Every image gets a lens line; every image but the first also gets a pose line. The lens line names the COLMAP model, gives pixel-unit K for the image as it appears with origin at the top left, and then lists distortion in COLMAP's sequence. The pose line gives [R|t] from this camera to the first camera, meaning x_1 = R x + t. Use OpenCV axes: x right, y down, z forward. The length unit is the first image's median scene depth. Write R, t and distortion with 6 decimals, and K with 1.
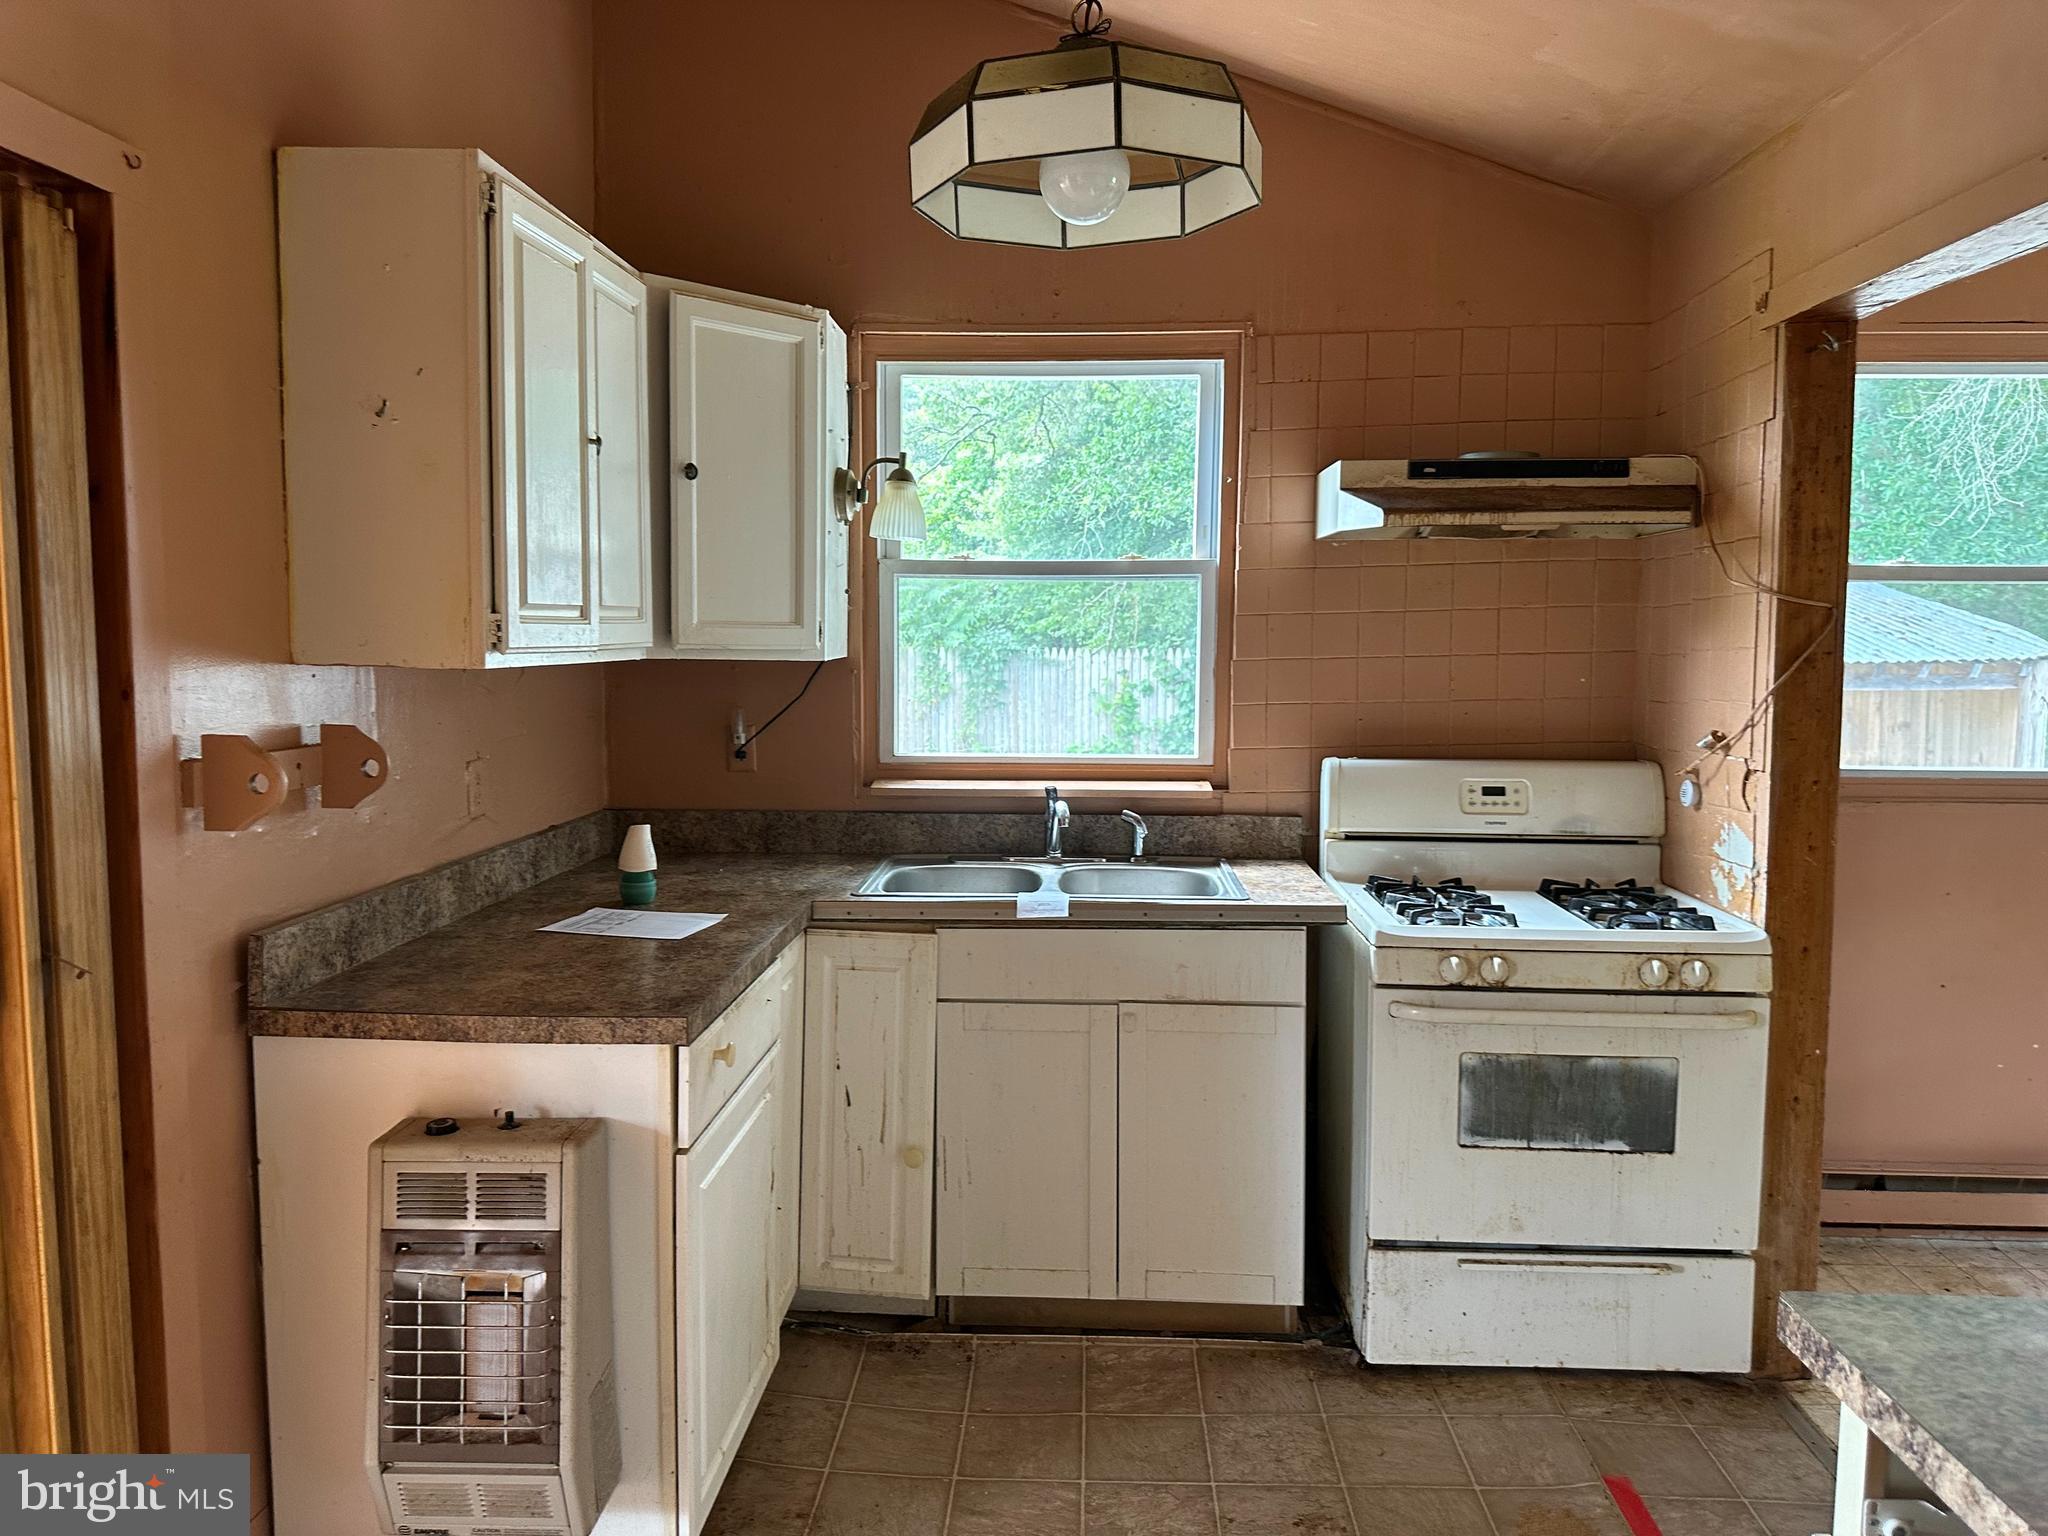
lens RADIAL K [[1445.1, 0, 1024.6], [0, 1445.1, 770.2], [0, 0, 1]] dist [0.126621, -0.262429]
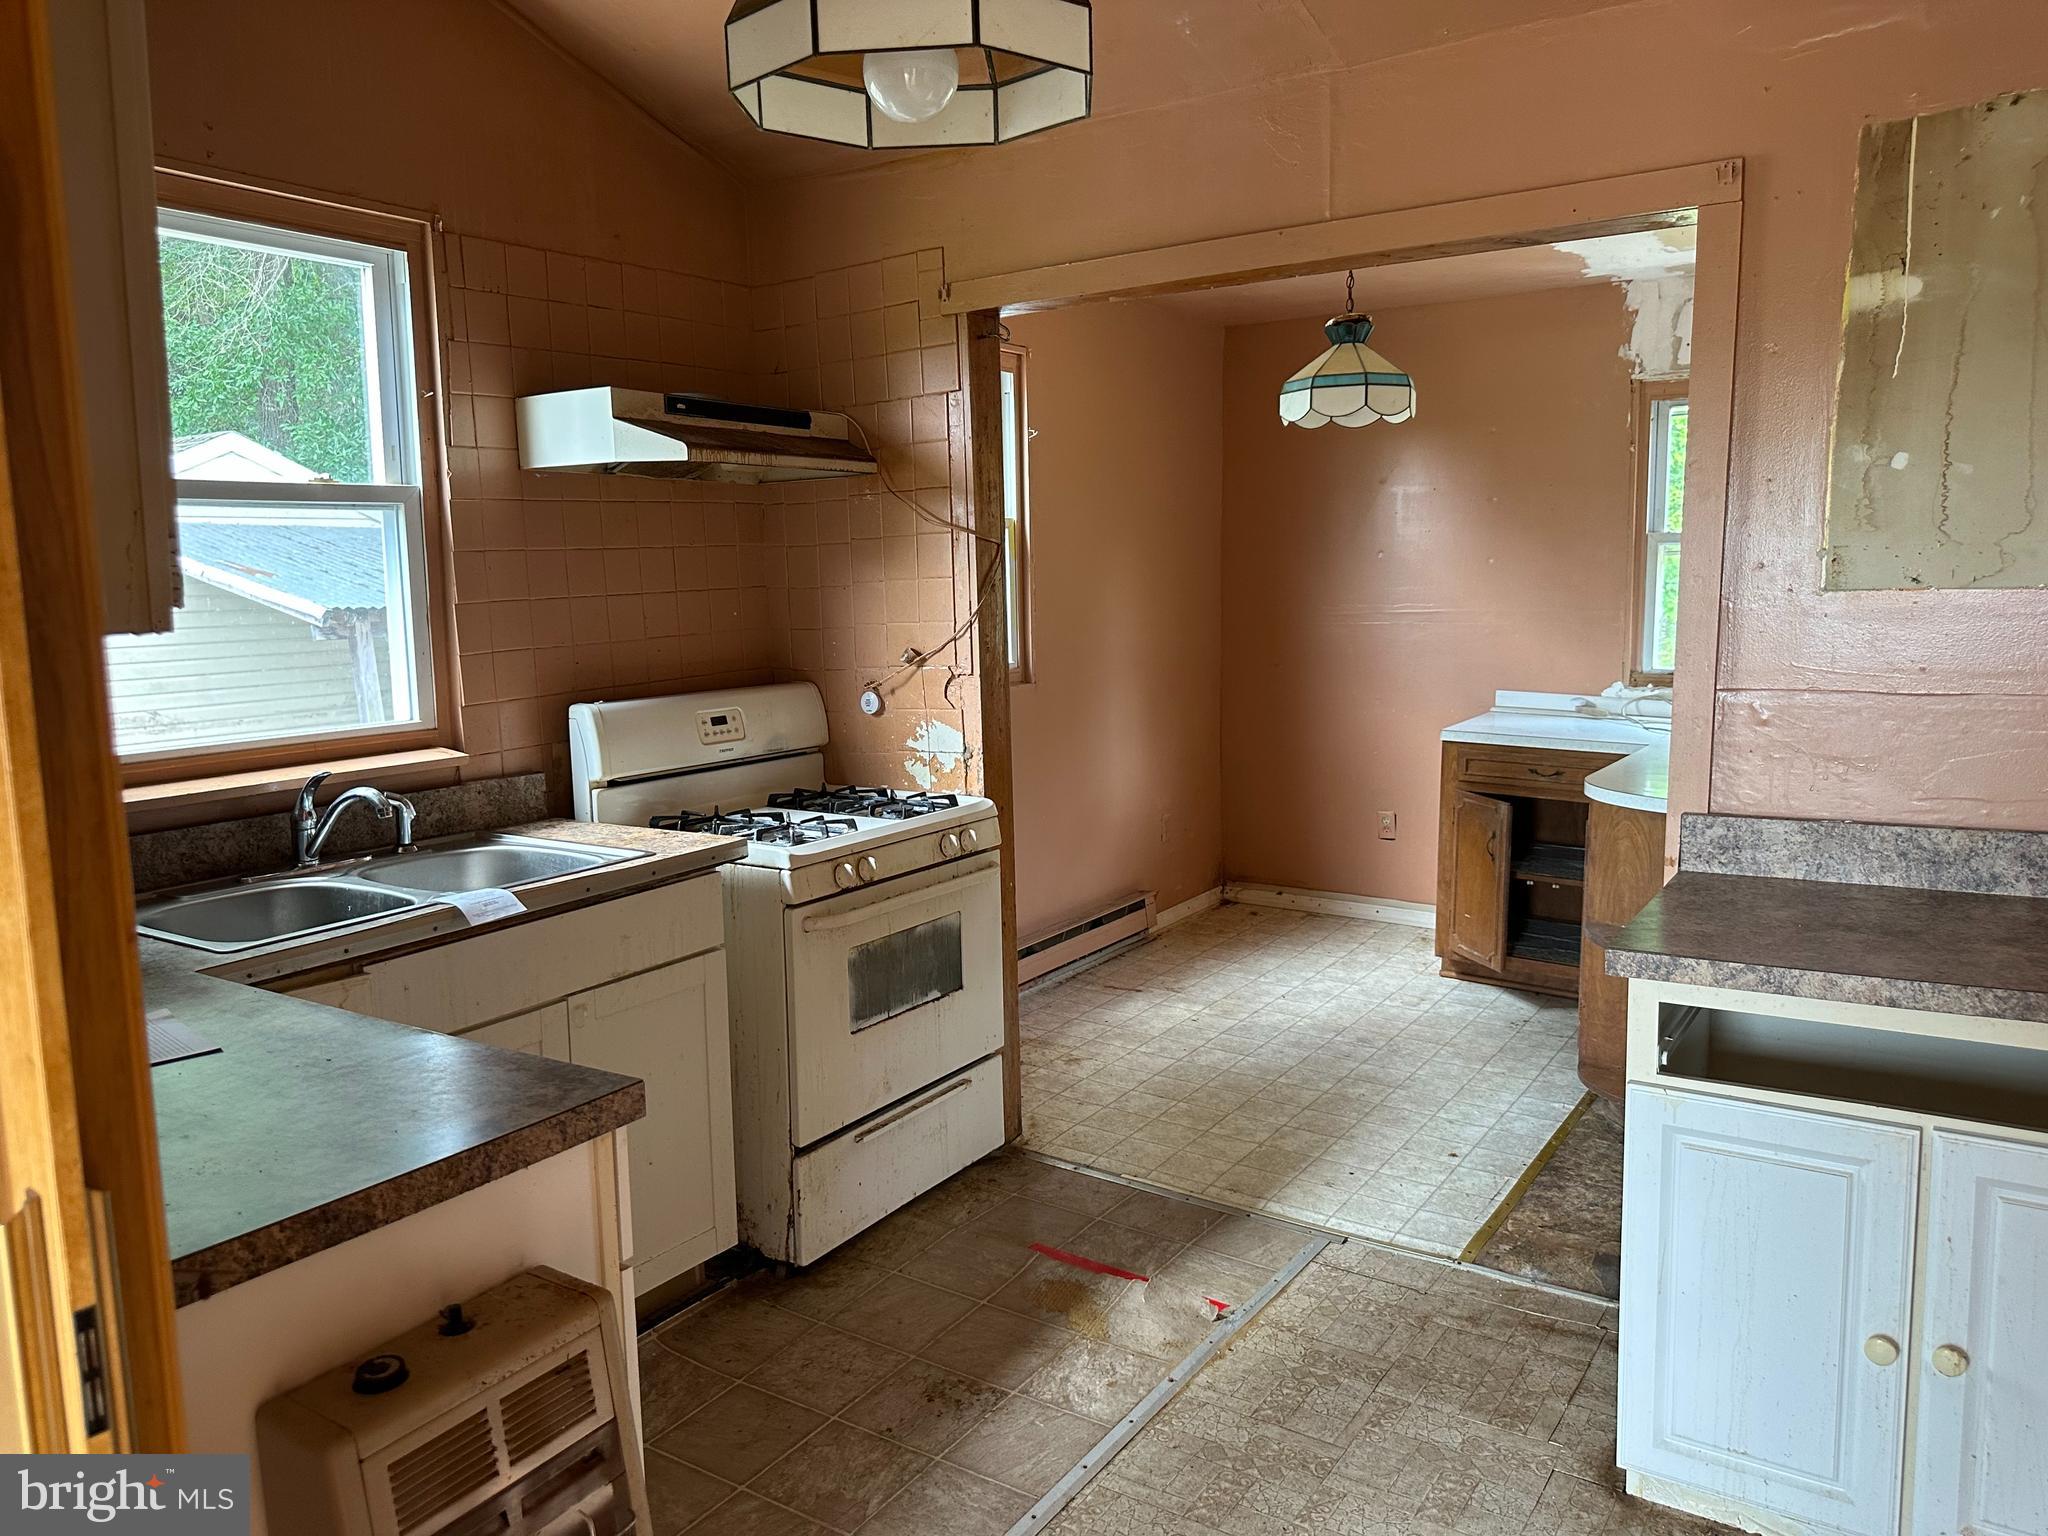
lens RADIAL K [[1445.1, 0, 1024.6], [0, 1445.1, 770.2], [0, 0, 1]] dist [0.126621, -0.262429]
pose [[0.498936, -0.131349, 0.856627, -0.534050], [0.106534, 0.990247, 0.089788, -0.023654], [-0.860066, 0.046461, 0.508063, 0.315940]]
